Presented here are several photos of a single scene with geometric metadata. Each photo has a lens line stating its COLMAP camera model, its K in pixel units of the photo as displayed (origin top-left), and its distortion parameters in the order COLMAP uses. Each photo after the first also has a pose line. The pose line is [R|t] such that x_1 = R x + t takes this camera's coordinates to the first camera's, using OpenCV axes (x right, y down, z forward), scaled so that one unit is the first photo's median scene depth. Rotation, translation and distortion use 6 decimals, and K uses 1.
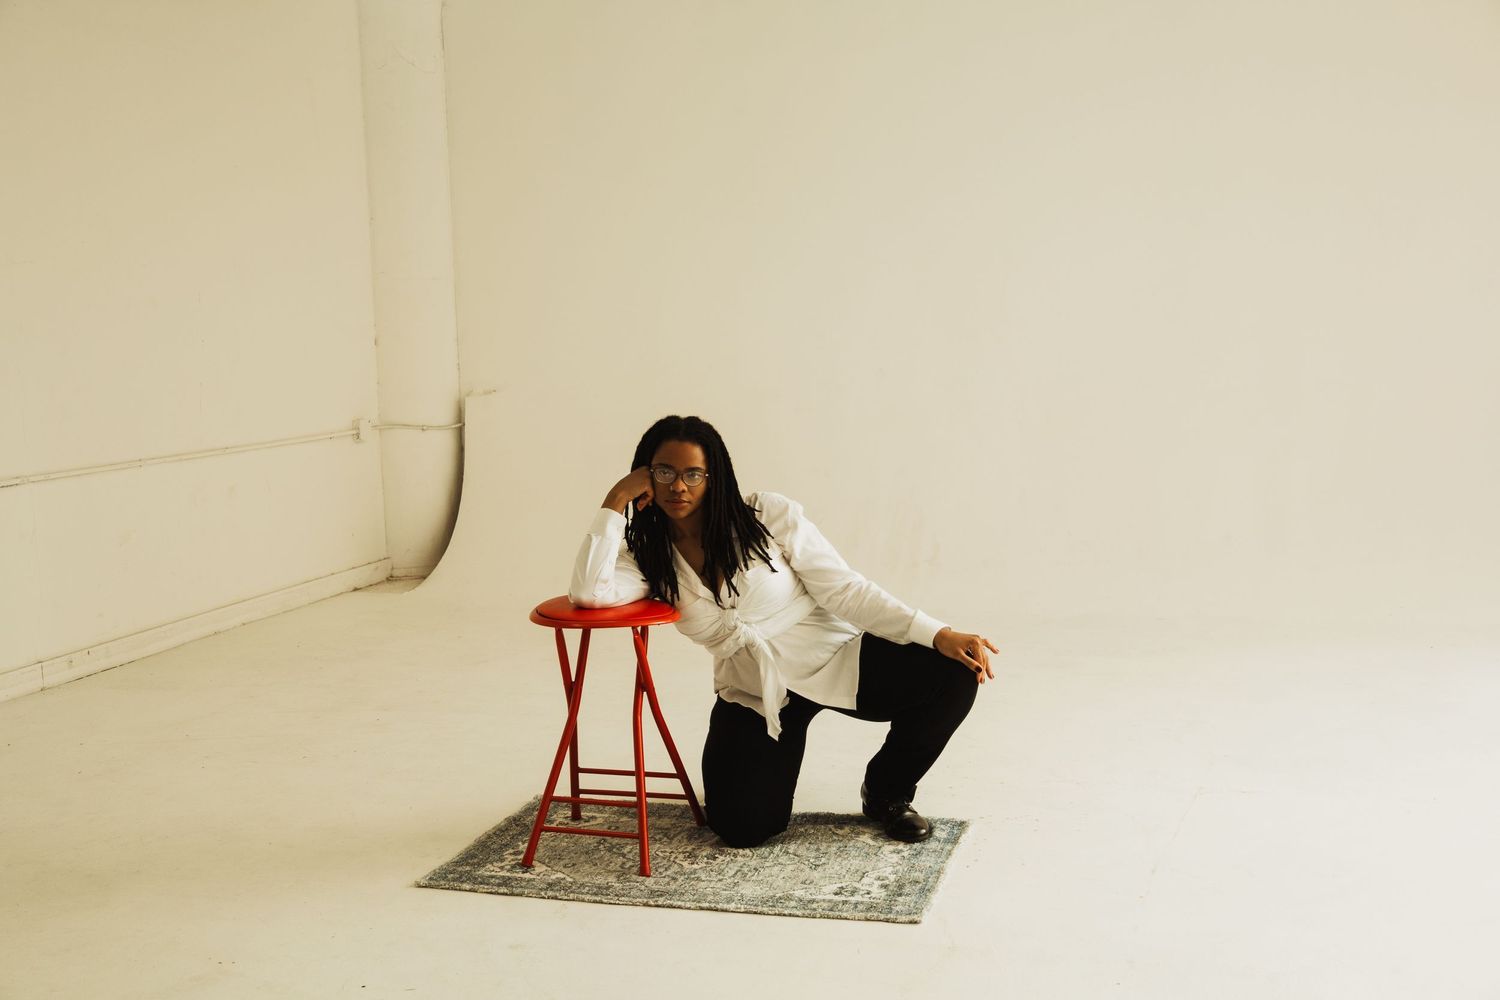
lens RADIAL K [[1559.0, 0, 734.6], [0, 1559.0, 503.1], [0, 0, 1]] dist [-0.006887, 0.000000]
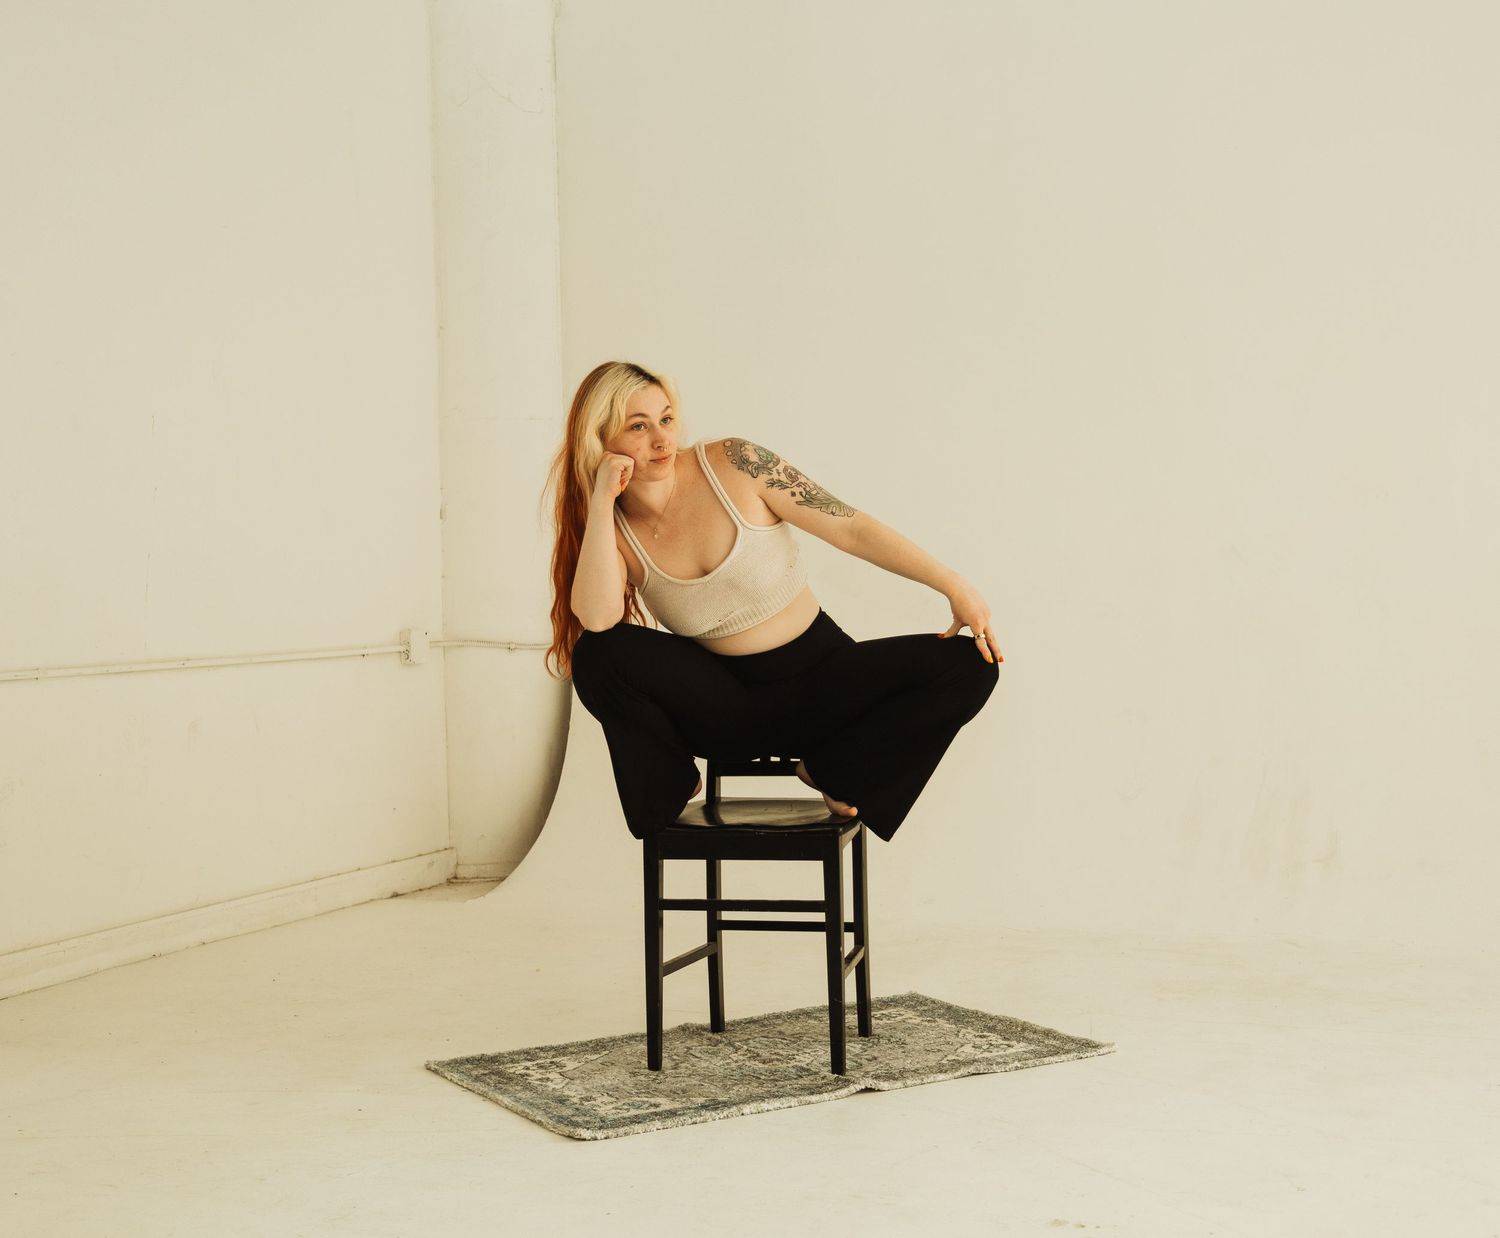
lens RADIAL K [[2040.8, 0, 770.5], [0, 2040.8, 578.6], [0, 0, 1]] dist [0.002871, 0.000000]
pose [[0.994739, 0.002053, -0.102417, -0.005555], [-0.013994, 0.993149, -0.116013, 0.021647], [0.101477, 0.116836, 0.987953, 0.176978]]
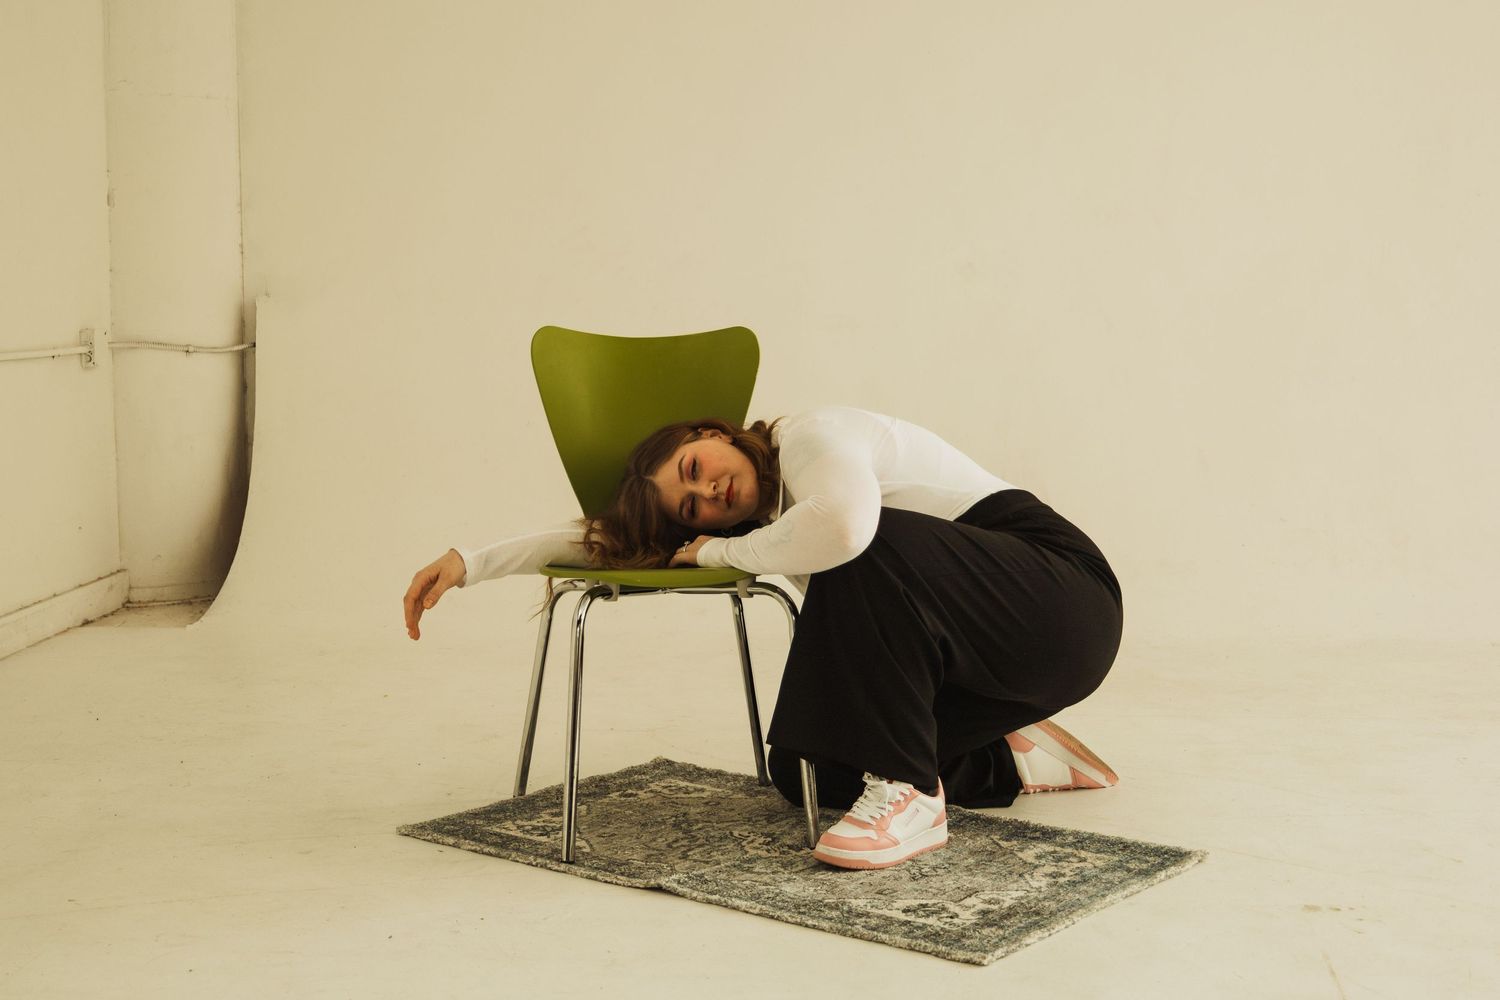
lens RADIAL K [[2023.7, 0, 720.9], [0, 2023.7, 500.8], [0, 0, 1]] dist [0.019460, 0.000000]
pose [[0.971791, 0.001049, 0.235842, -0.192501], [0.002707, 0.999875, -0.015600, 0.022803], [-0.235829, 0.015798, 0.971666, 0.215408]]
